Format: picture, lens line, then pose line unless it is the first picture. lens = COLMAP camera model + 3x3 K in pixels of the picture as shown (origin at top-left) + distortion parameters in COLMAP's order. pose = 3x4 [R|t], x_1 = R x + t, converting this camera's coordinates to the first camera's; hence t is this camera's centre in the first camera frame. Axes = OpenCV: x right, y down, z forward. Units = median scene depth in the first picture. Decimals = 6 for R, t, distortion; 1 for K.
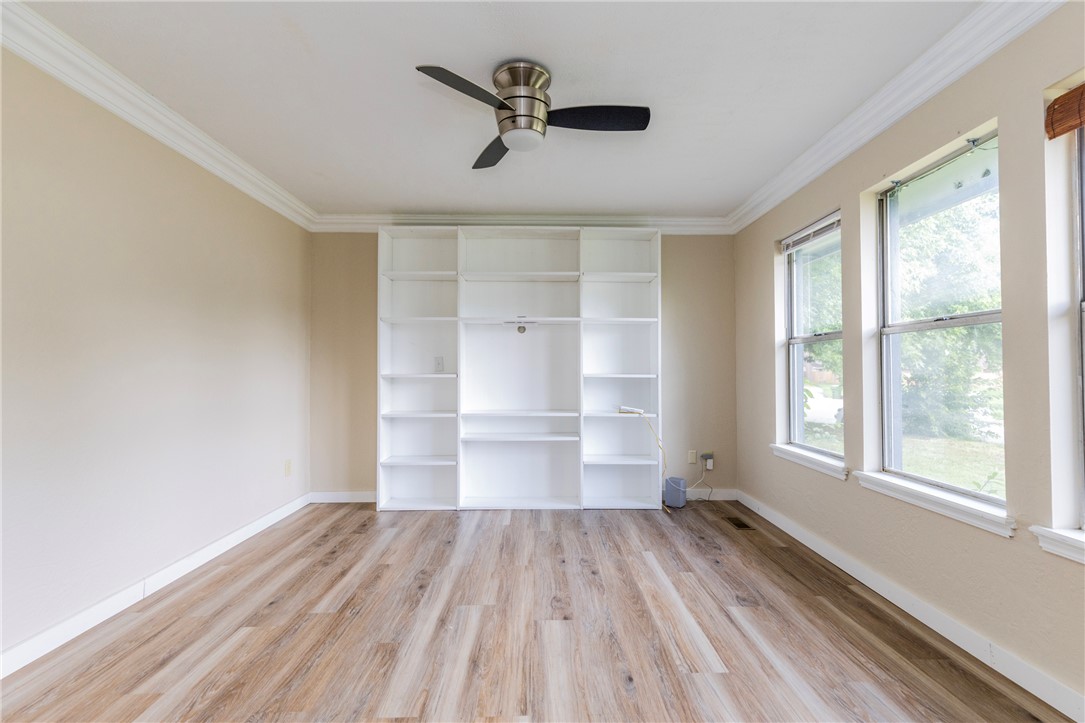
lens RADIAL K [[495.2, 0, 546.4], [0, 495.2, 360.2], [0, 0, 1]] dist [0.010743, -0.000593]
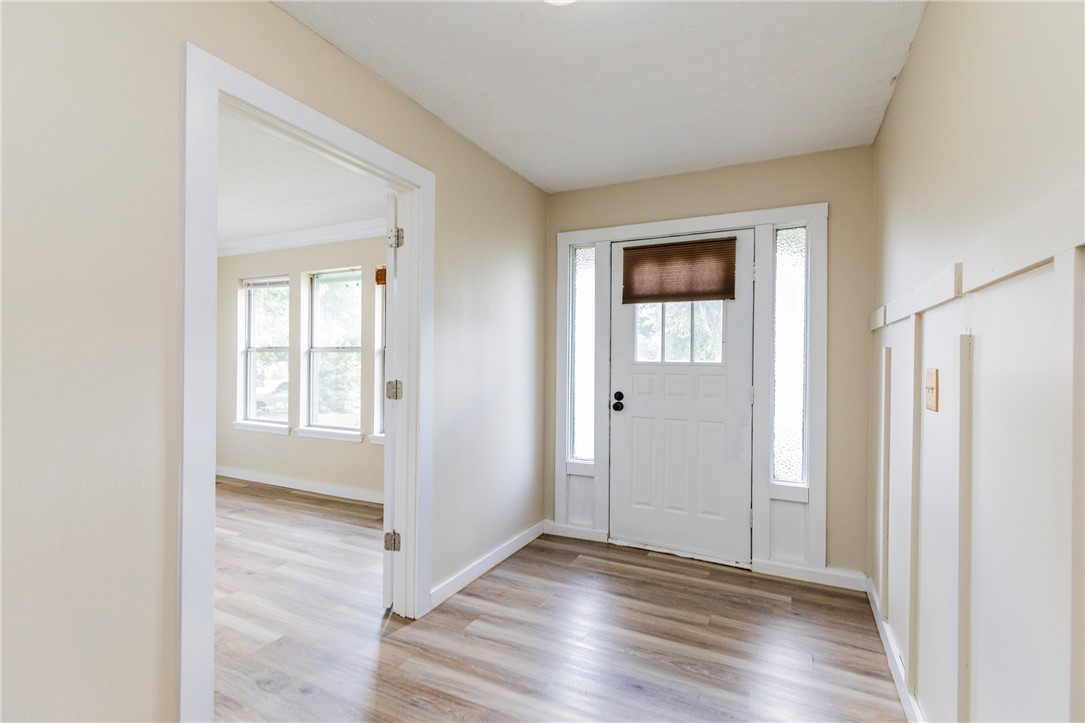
lens RADIAL K [[495.2, 0, 546.4], [0, 495.2, 362.3], [0, 0, 1]] dist [0.010743, -0.000593]
pose [[0.459574, 0.005261, 0.888124, -0.551377], [-0.030681, 0.999480, 0.009956, -0.058328], [-0.887609, -0.031824, 0.459496, -0.614728]]
